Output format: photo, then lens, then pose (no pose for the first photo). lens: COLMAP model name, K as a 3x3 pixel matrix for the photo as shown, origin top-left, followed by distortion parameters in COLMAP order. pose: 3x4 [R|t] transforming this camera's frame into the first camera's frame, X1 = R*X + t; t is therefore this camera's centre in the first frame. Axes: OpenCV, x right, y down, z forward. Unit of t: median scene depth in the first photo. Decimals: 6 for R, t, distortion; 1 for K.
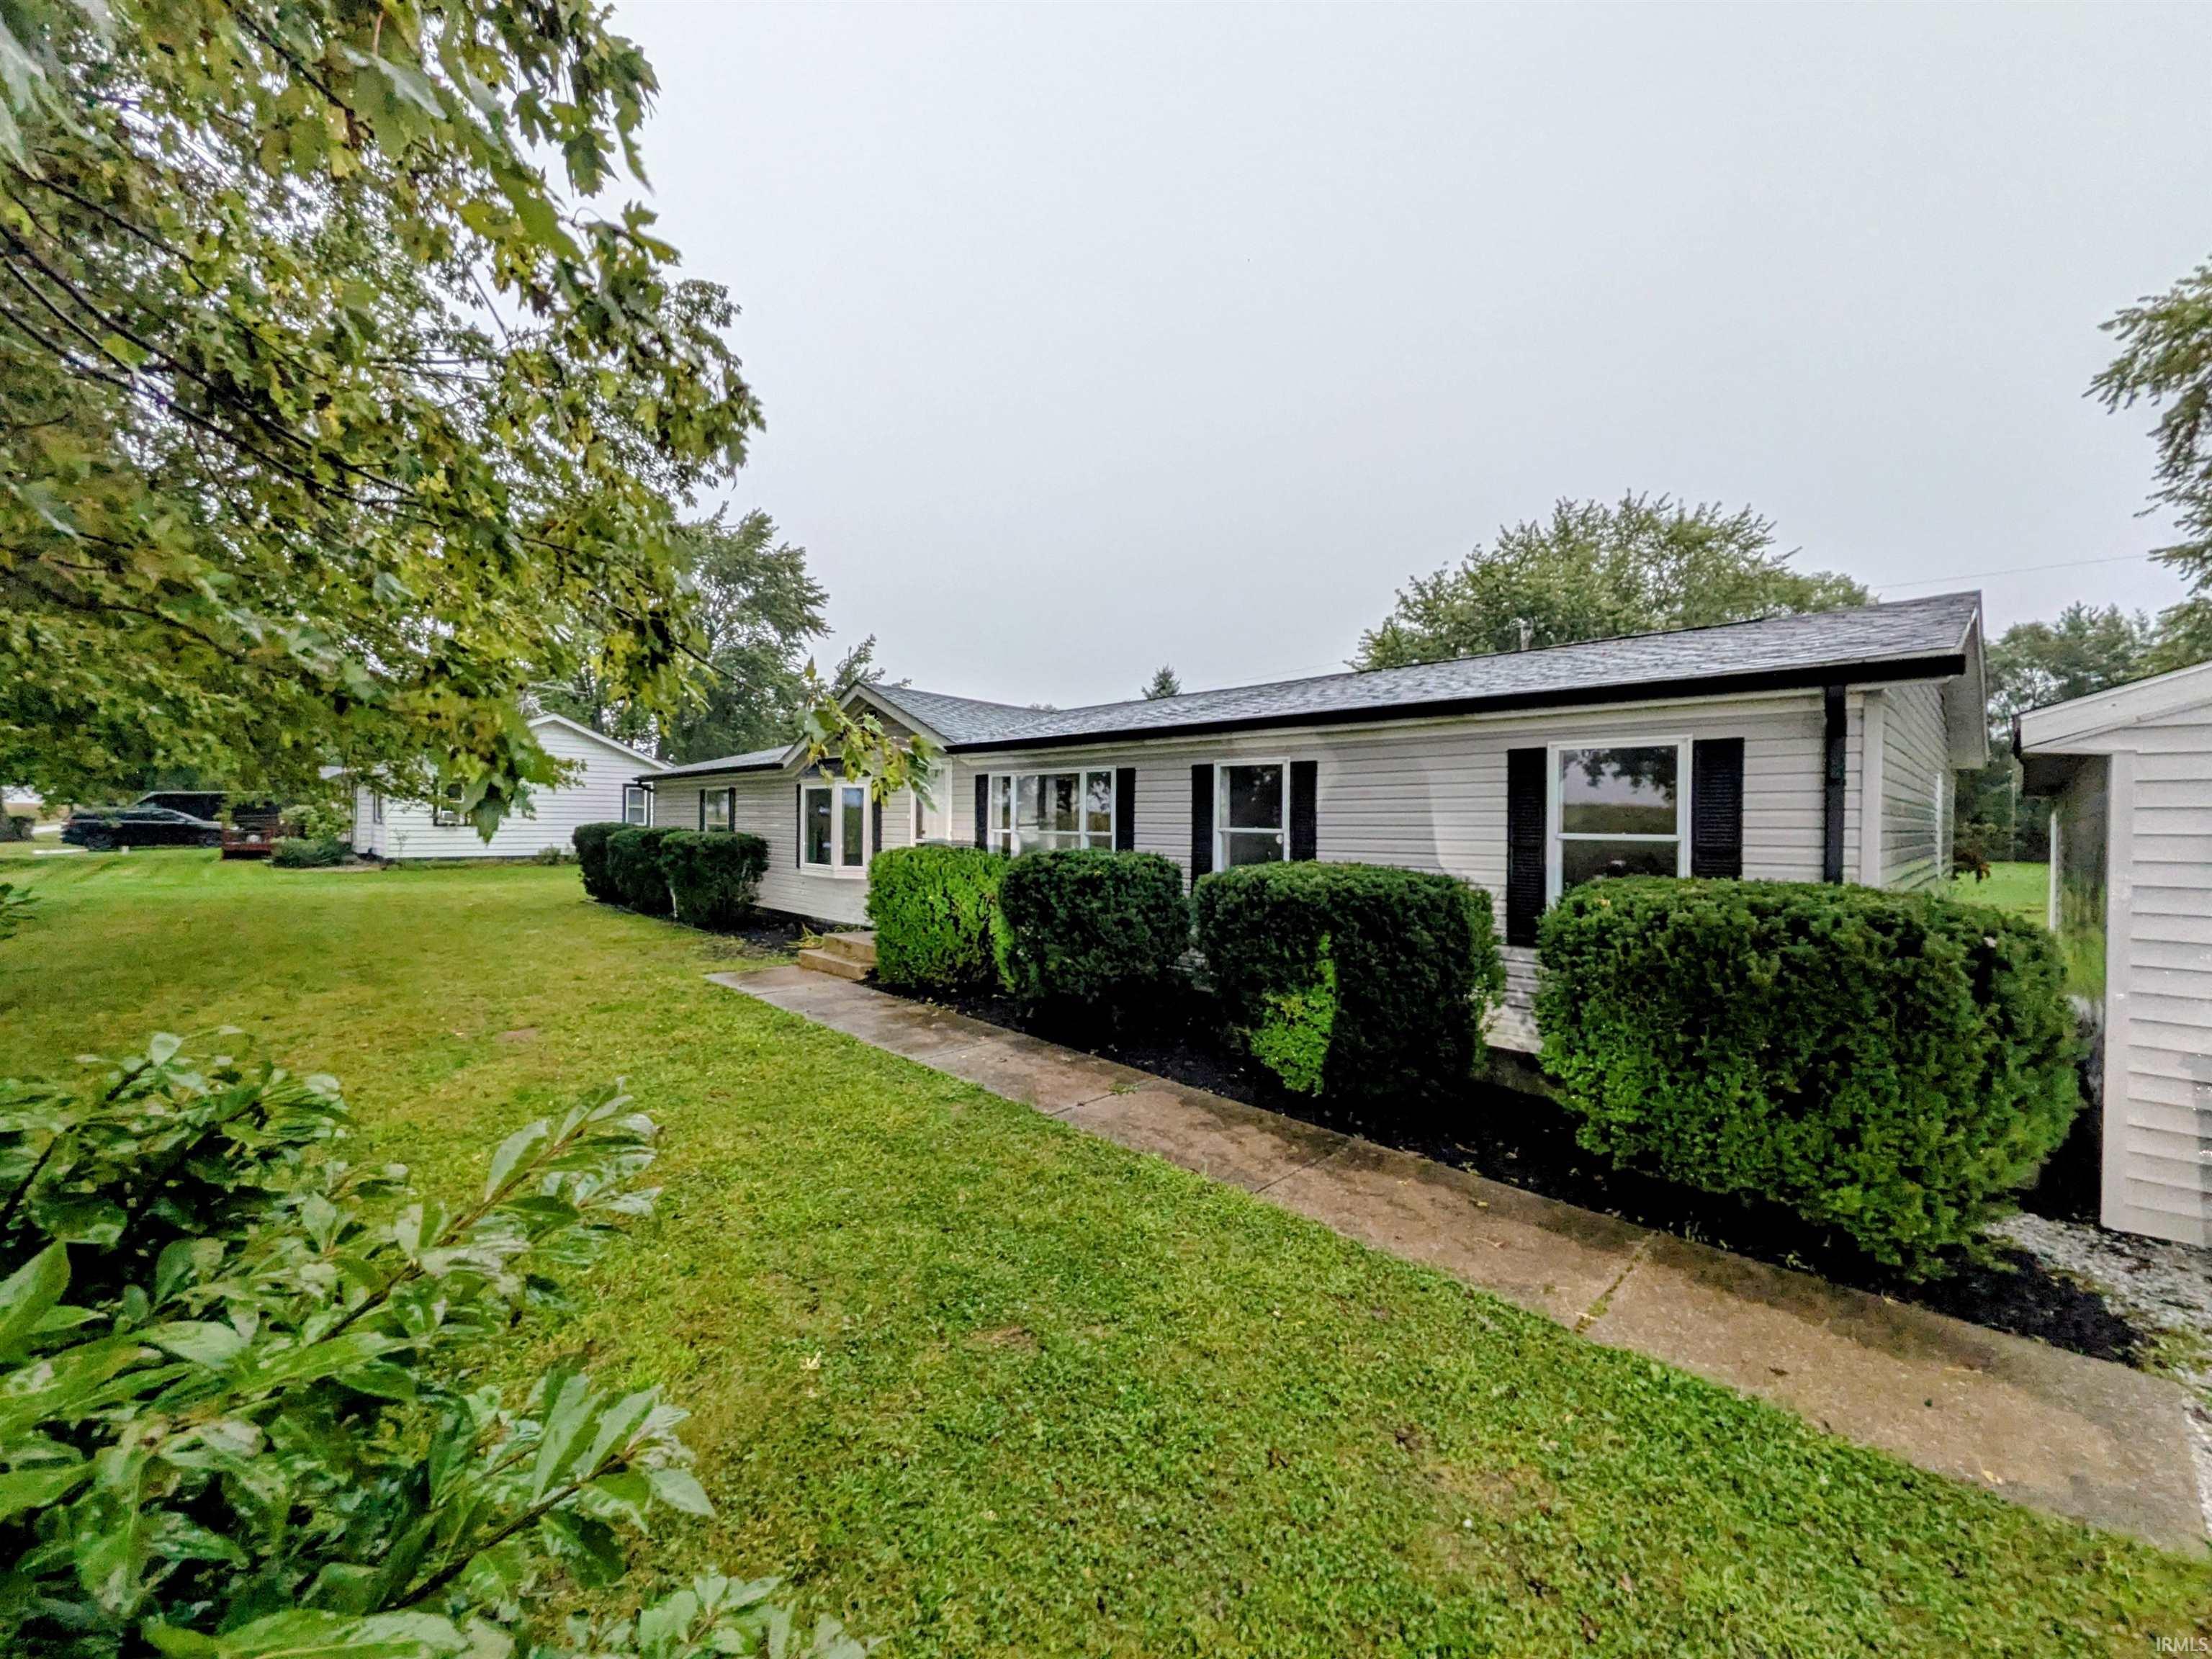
lens RADIAL K [[880.6, 0, 1108.8], [0, 880.6, 836.1], [0, 0, 1]] dist [-0.001458, -0.000393]
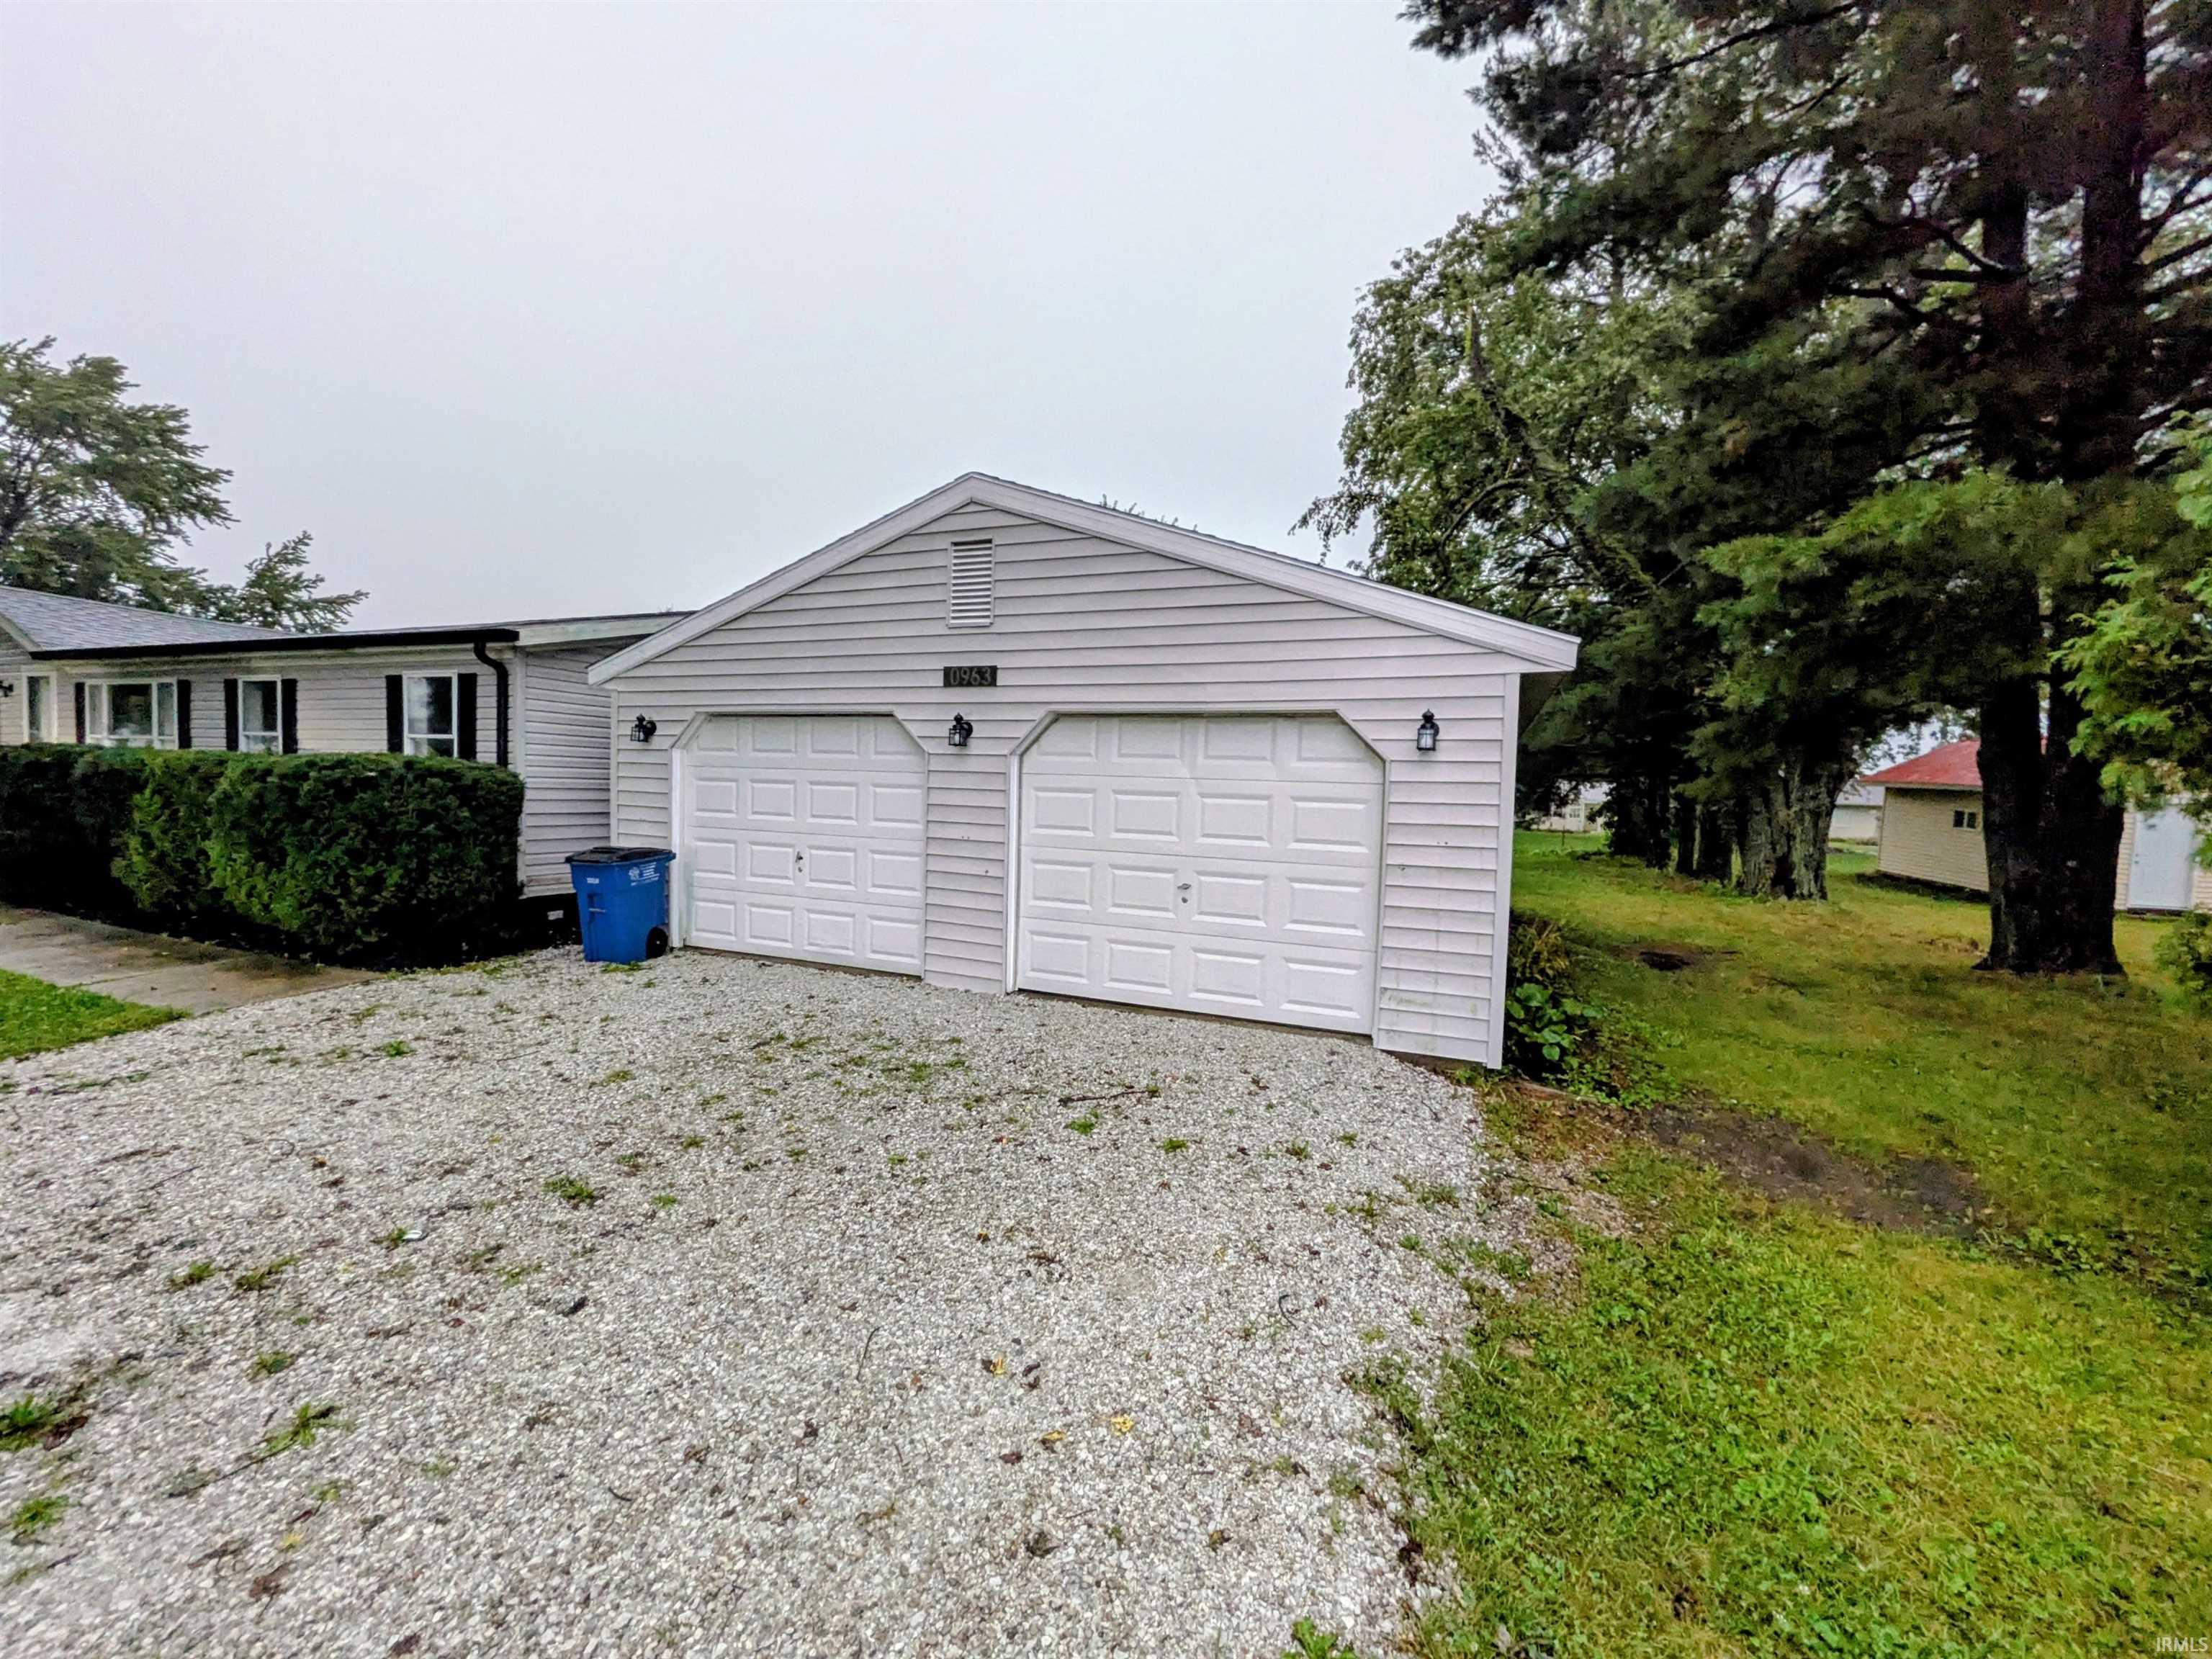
lens RADIAL K [[880.6, 0, 1103.3], [0, 880.6, 821.1], [0, 0, 1]] dist [-0.001458, -0.000393]
pose [[0.914146, 0.005002, 0.405354, 0.105281], [-0.018099, 0.999430, 0.028483, 0.008697], [-0.404980, -0.033375, 0.913716, -0.089638]]
